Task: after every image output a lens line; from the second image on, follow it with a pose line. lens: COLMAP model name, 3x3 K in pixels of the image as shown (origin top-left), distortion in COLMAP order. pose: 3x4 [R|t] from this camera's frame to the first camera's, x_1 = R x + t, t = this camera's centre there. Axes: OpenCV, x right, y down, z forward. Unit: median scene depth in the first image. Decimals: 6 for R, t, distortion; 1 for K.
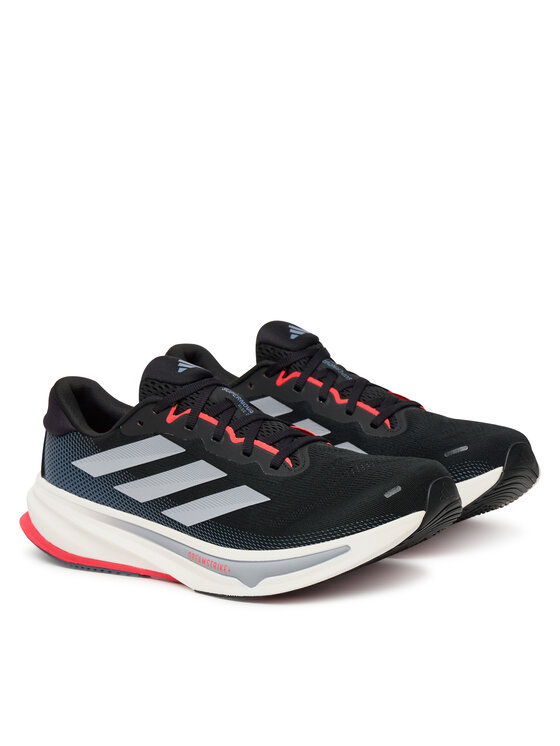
lens RADIAL K [[2197.2, 0, 279.7], [0, 2197.2, 373.3], [0, 0, 1]] dist [-0.605344, 0.000000]
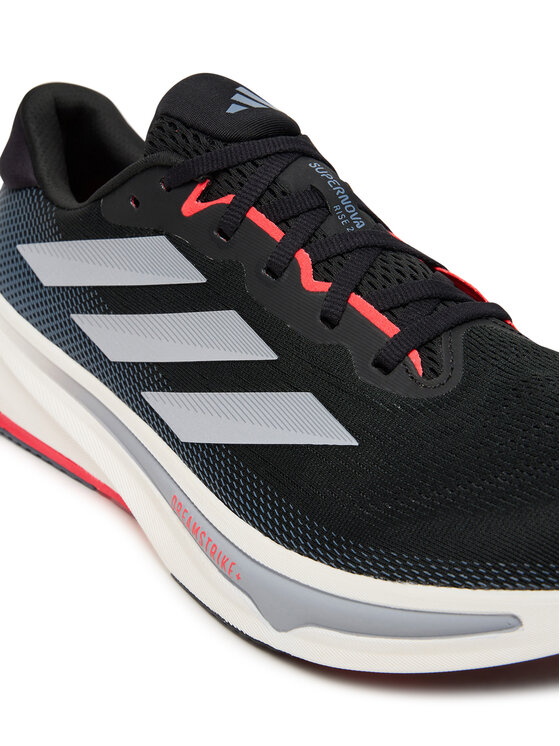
lens RADIAL K [[1322.5, 0, 277.8], [0, 1322.5, 368.4], [0, 0, 1]] dist [-0.109592, 0.000000]
pose [[0.978031, 0.191513, -0.082331, -0.001024], [-0.170385, 0.961952, 0.213582, -0.010067], [0.120103, -0.194862, 0.973450, 0.720581]]
